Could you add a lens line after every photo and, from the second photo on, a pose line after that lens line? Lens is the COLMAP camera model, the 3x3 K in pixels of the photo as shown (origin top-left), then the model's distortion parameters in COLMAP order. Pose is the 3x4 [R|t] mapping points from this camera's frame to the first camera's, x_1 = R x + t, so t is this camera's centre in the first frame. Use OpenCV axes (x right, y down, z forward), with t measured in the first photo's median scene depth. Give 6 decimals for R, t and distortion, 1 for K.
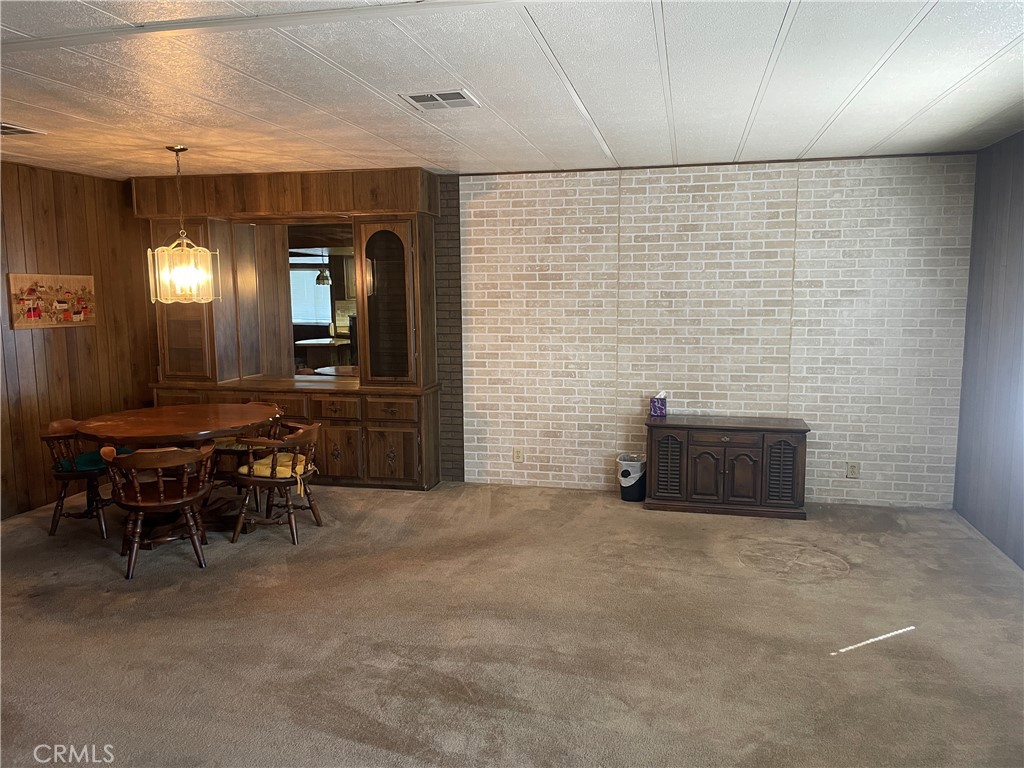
lens RADIAL K [[772.2, 0, 512.0], [0, 772.2, 384.0], [0, 0, 1]] dist [0.001583, 0.001503]
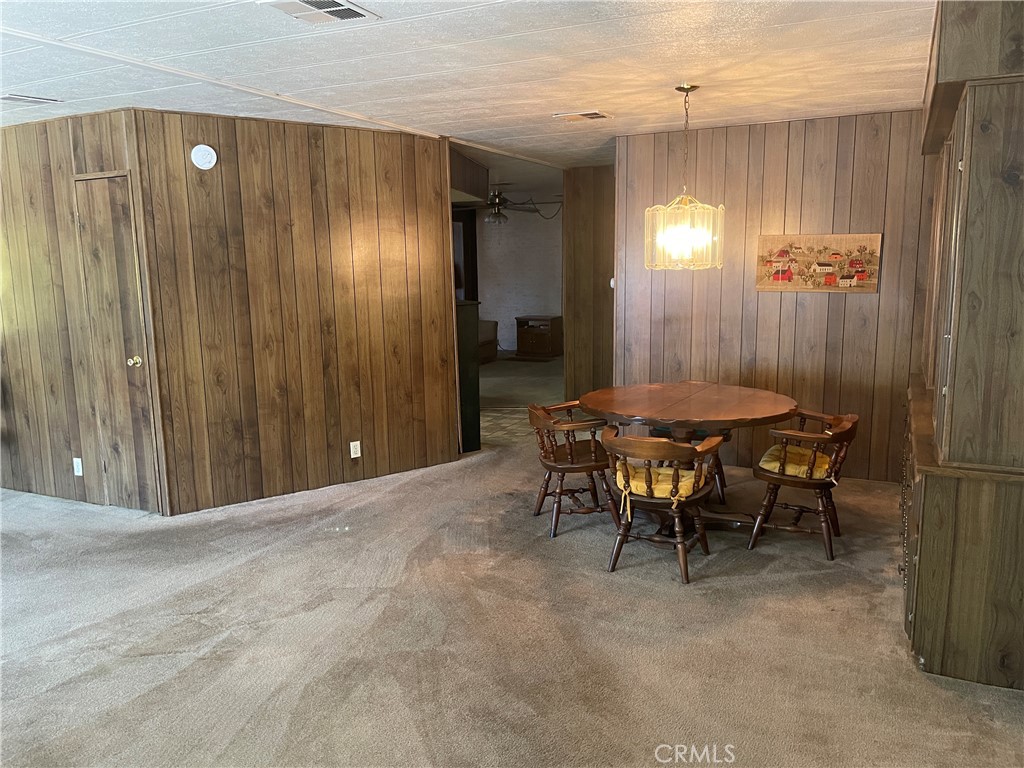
lens RADIAL K [[767.6, 0, 512.0], [0, 767.6, 384.0], [0, 0, 1]] dist [0.042882, -0.000234]
pose [[-0.216174, 0.167928, -0.961805, 0.410897], [-0.110005, 0.974636, 0.194893, -0.109747], [0.970138, 0.147934, -0.192218, 0.867382]]
